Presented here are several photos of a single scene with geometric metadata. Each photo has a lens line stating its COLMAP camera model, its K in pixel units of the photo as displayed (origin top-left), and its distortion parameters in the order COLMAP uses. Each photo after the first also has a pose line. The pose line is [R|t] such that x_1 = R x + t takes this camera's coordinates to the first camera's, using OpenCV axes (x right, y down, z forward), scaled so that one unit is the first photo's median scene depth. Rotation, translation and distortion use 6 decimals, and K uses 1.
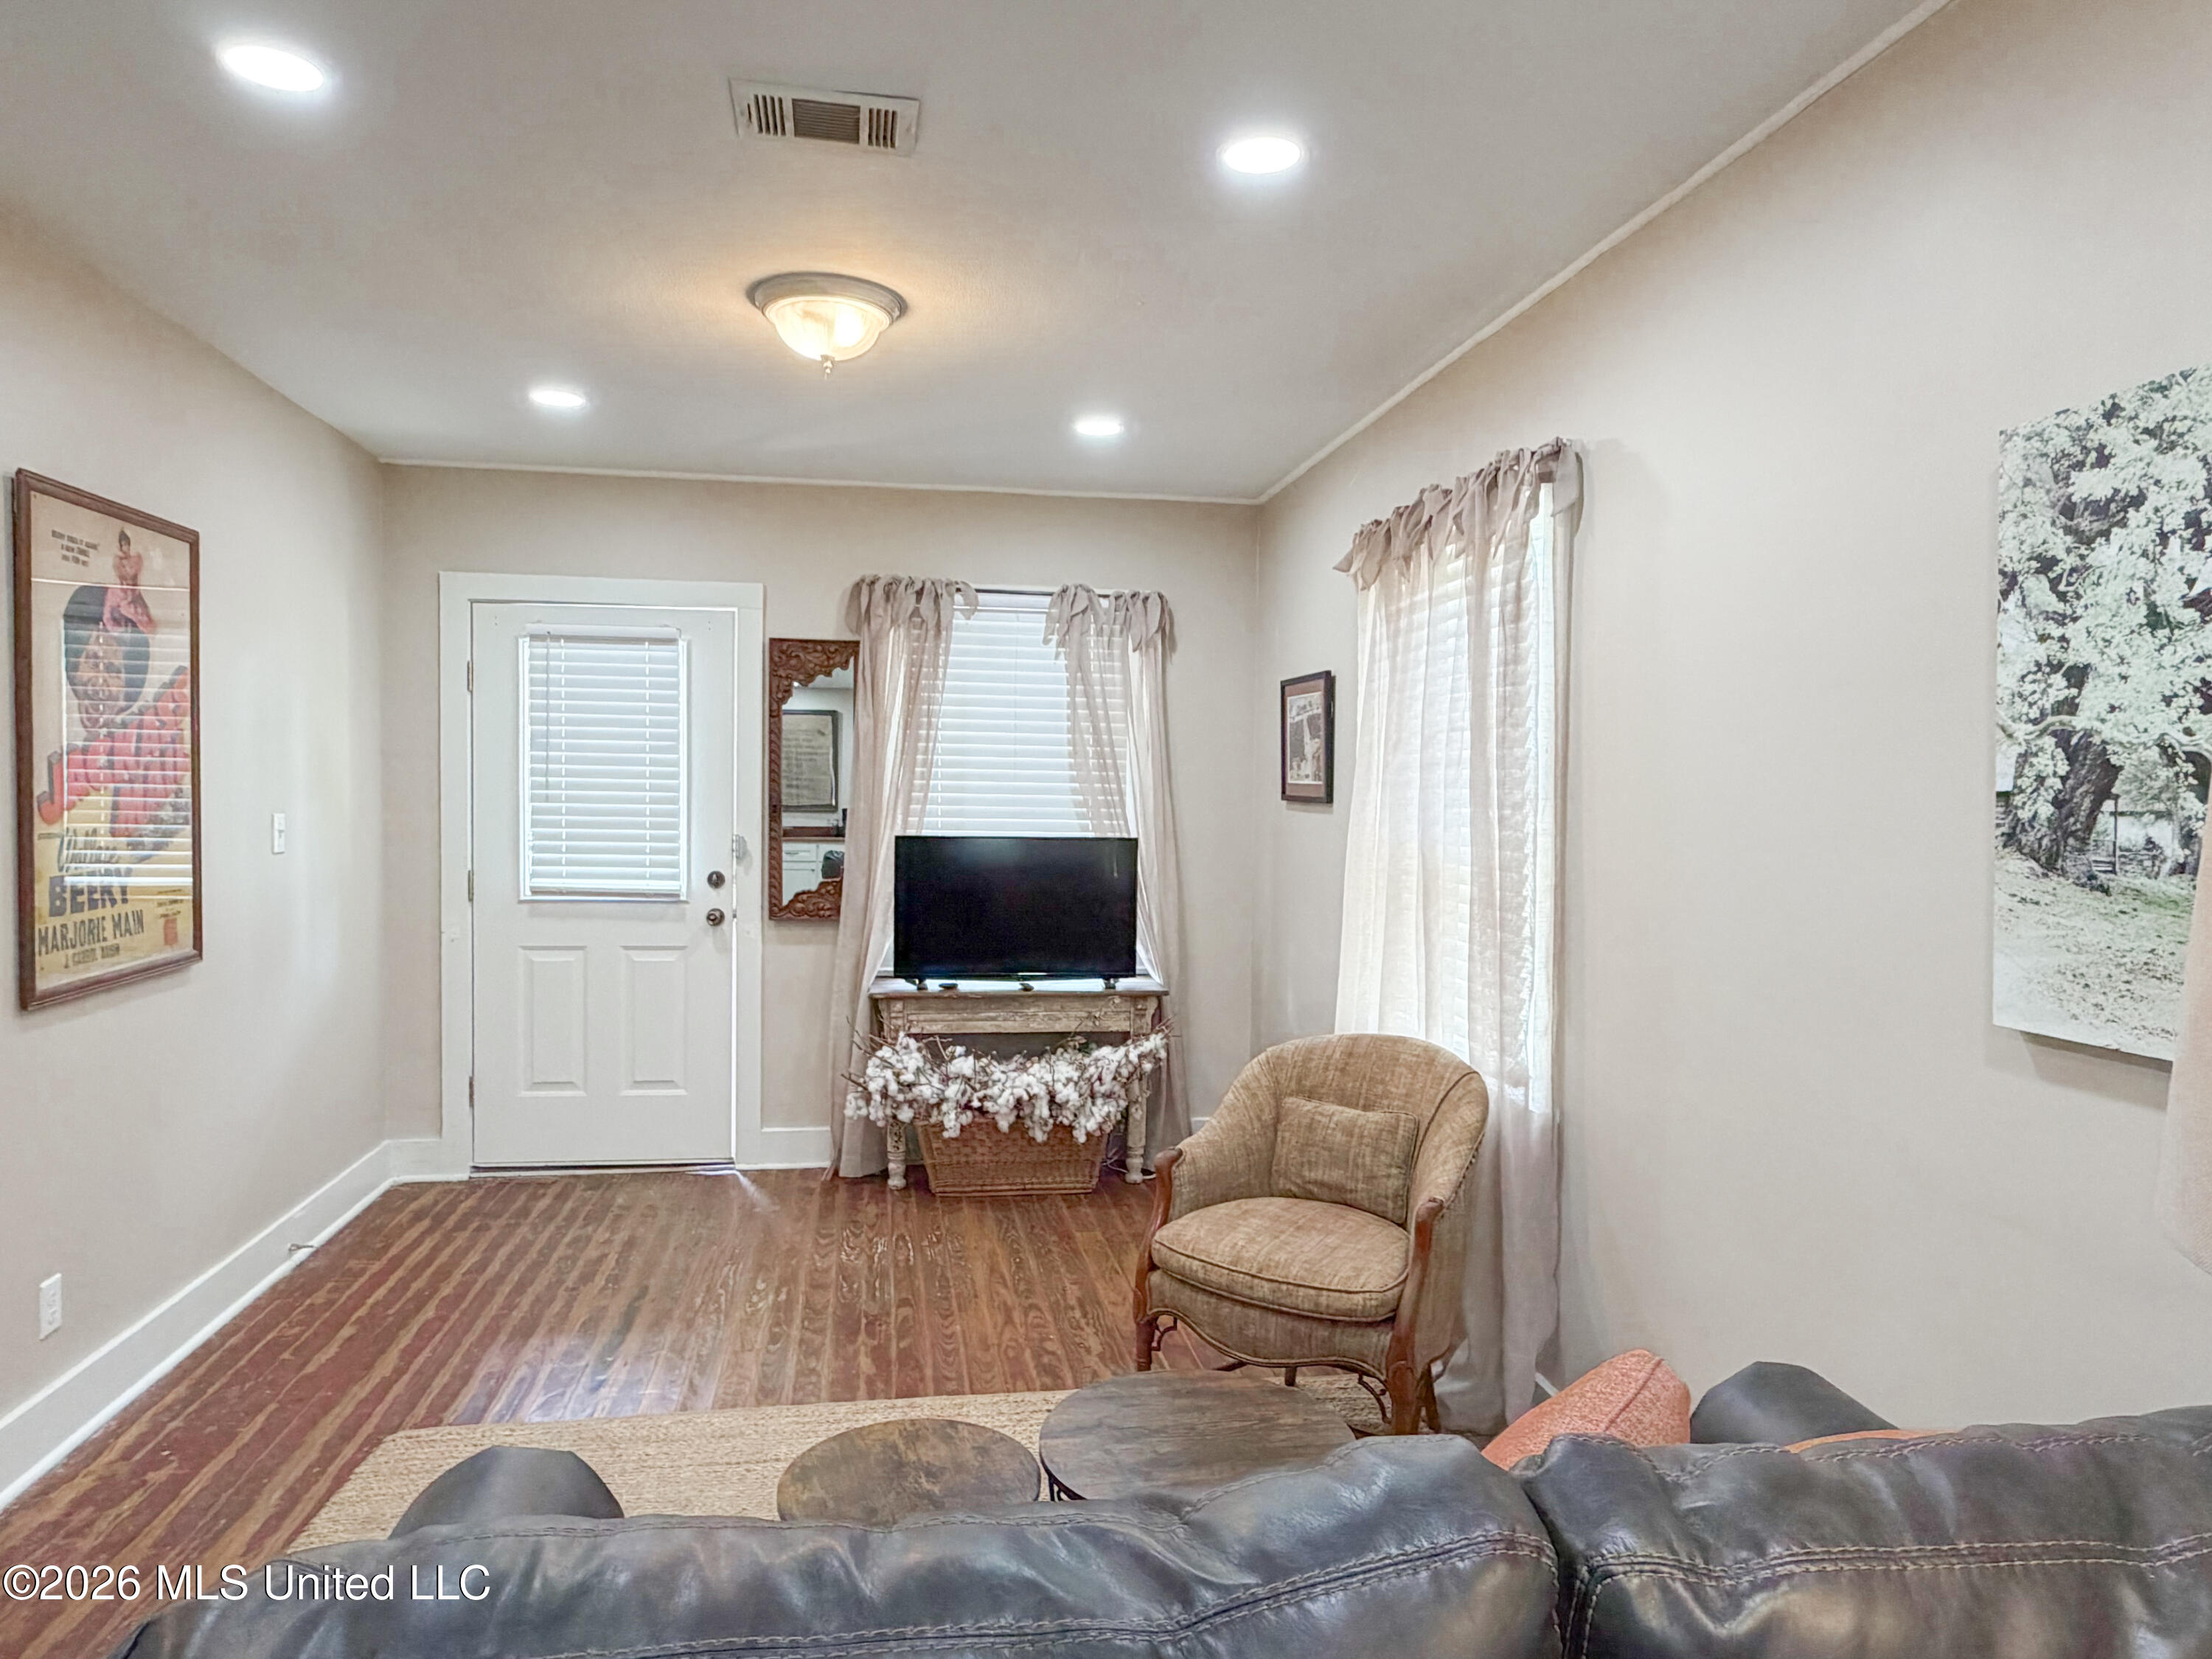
lens RADIAL K [[1346.2, 0, 1112.1], [0, 1346.2, 837.4], [0, 0, 1]] dist [0.003406, -0.002486]
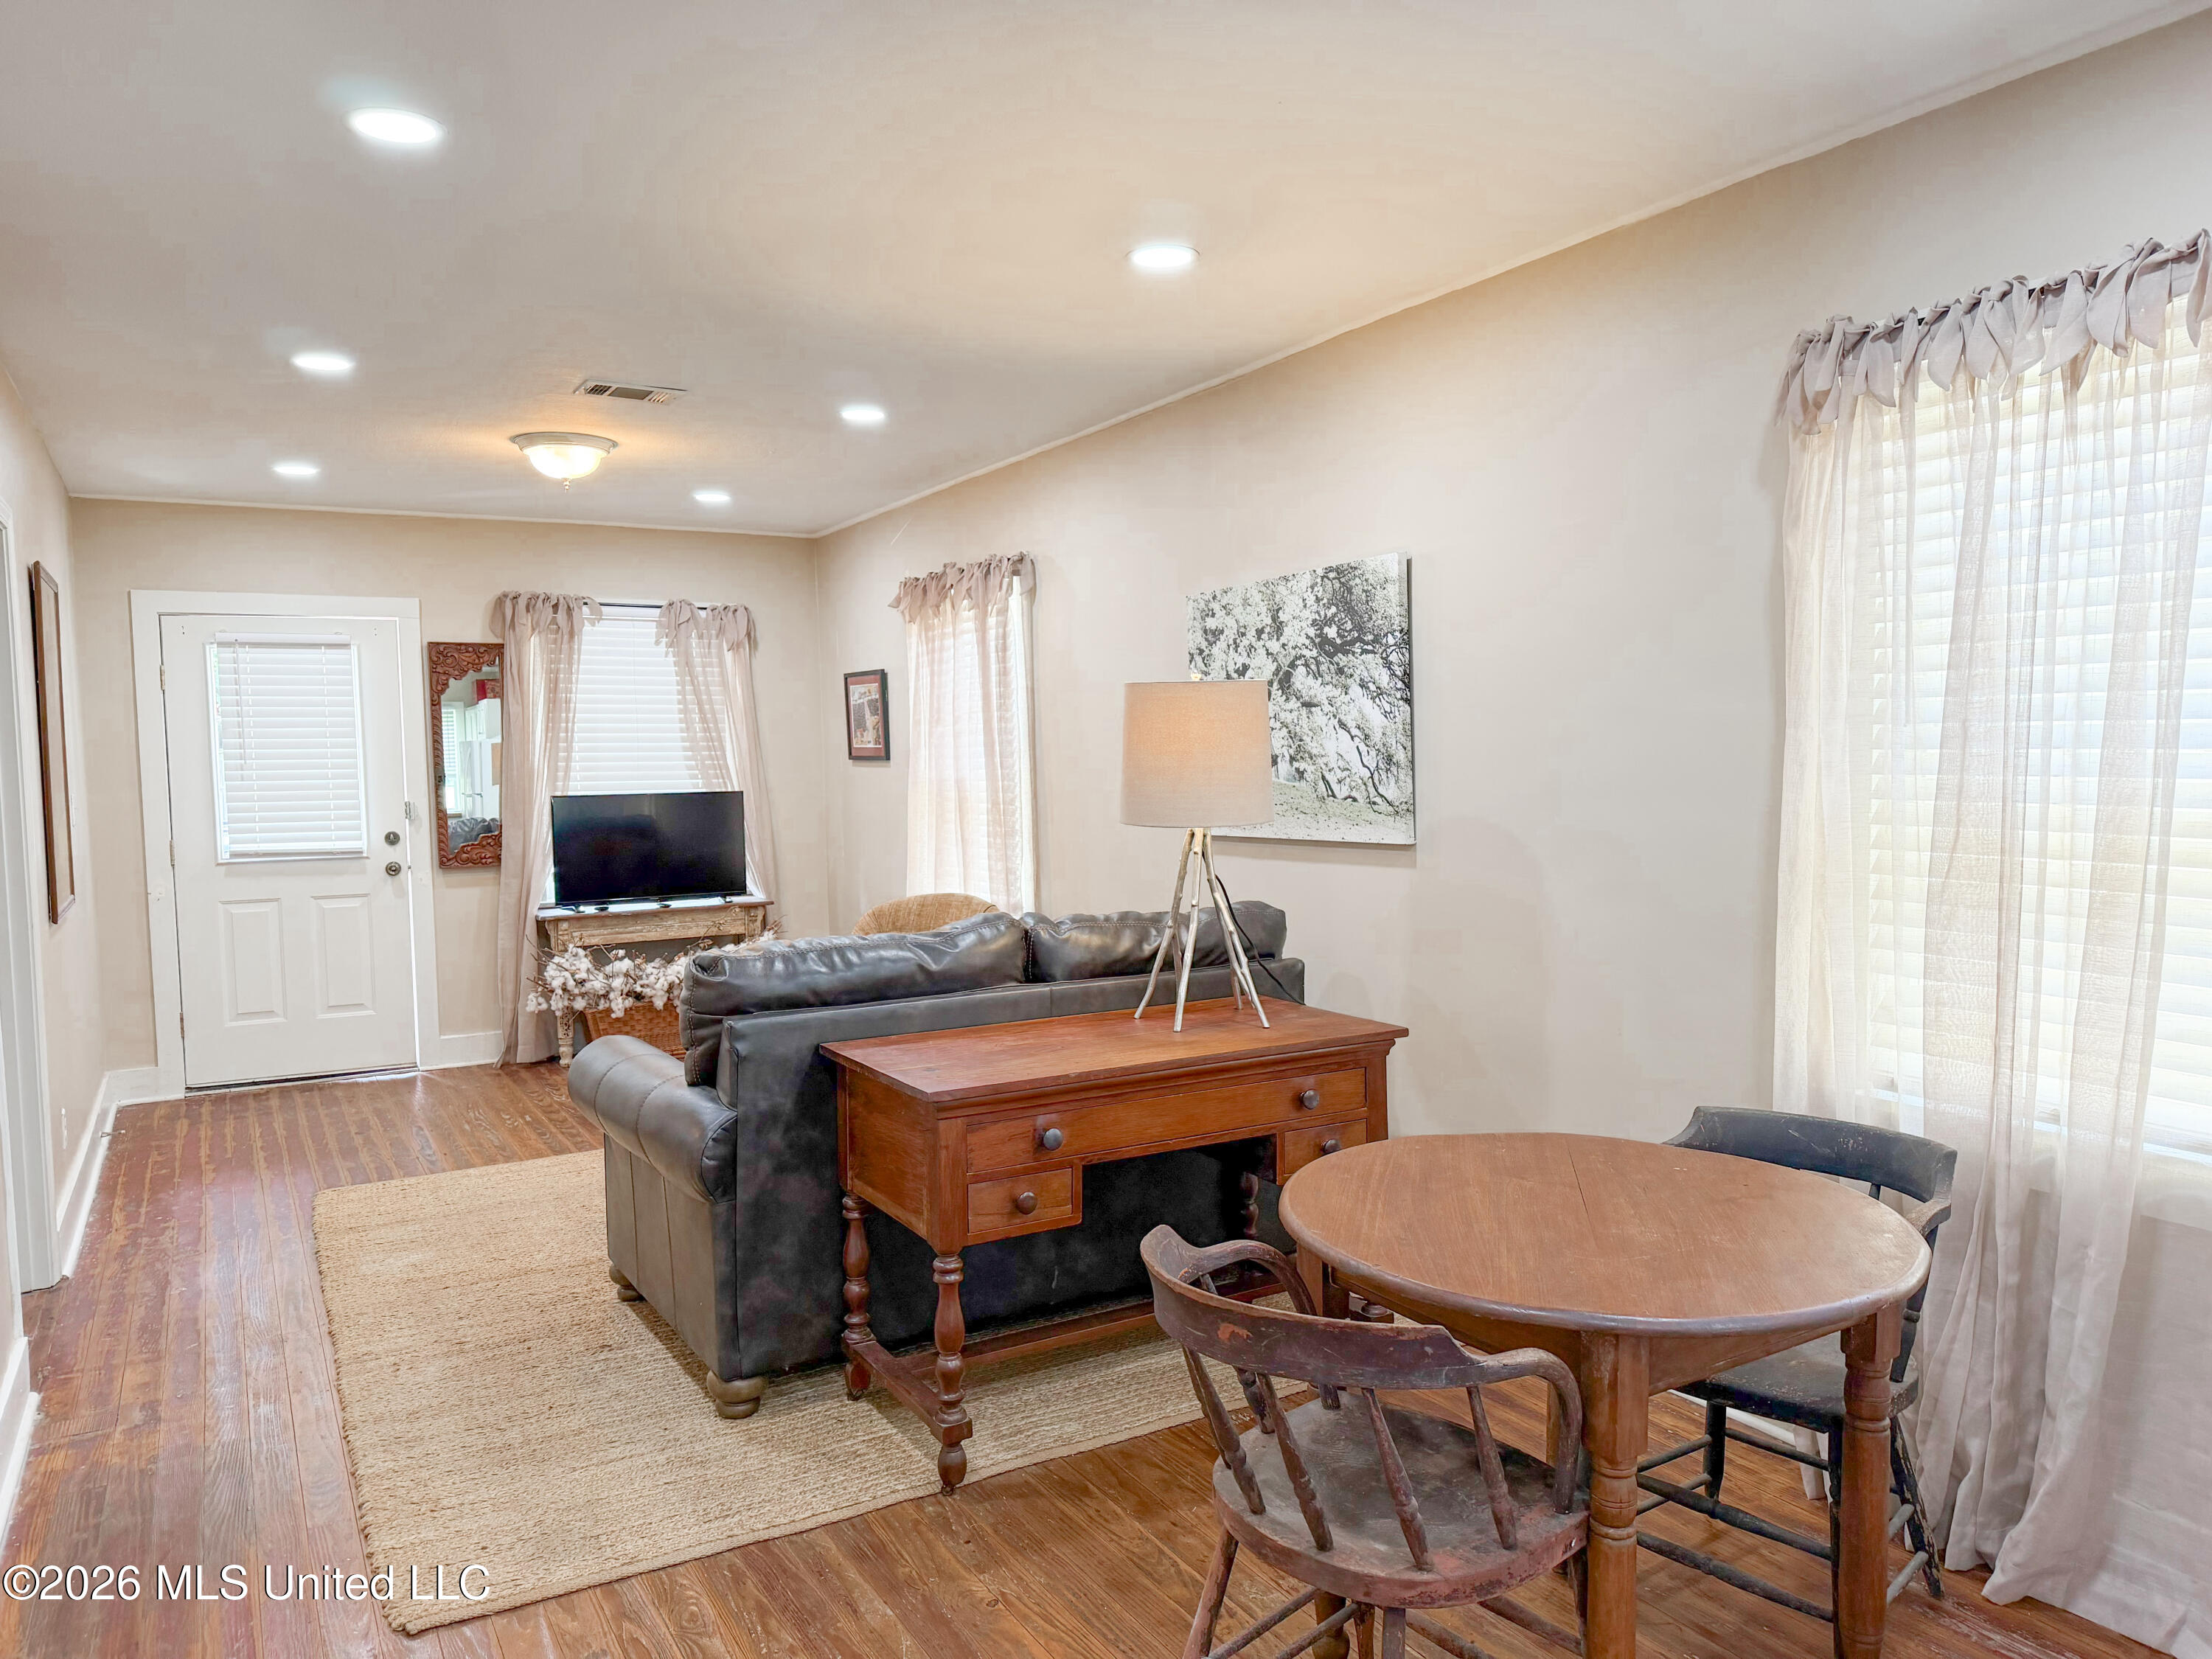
lens RADIAL K [[1539.8, 0, 1122.9], [0, 1539.8, 841.5], [0, 0, 1]] dist [0.006781, -0.010567]
pose [[0.934915, -0.050928, 0.351199, -0.170784], [0.043442, 0.998630, 0.029168, 0.022966], [-0.352203, -0.012013, 0.935847, -0.586101]]
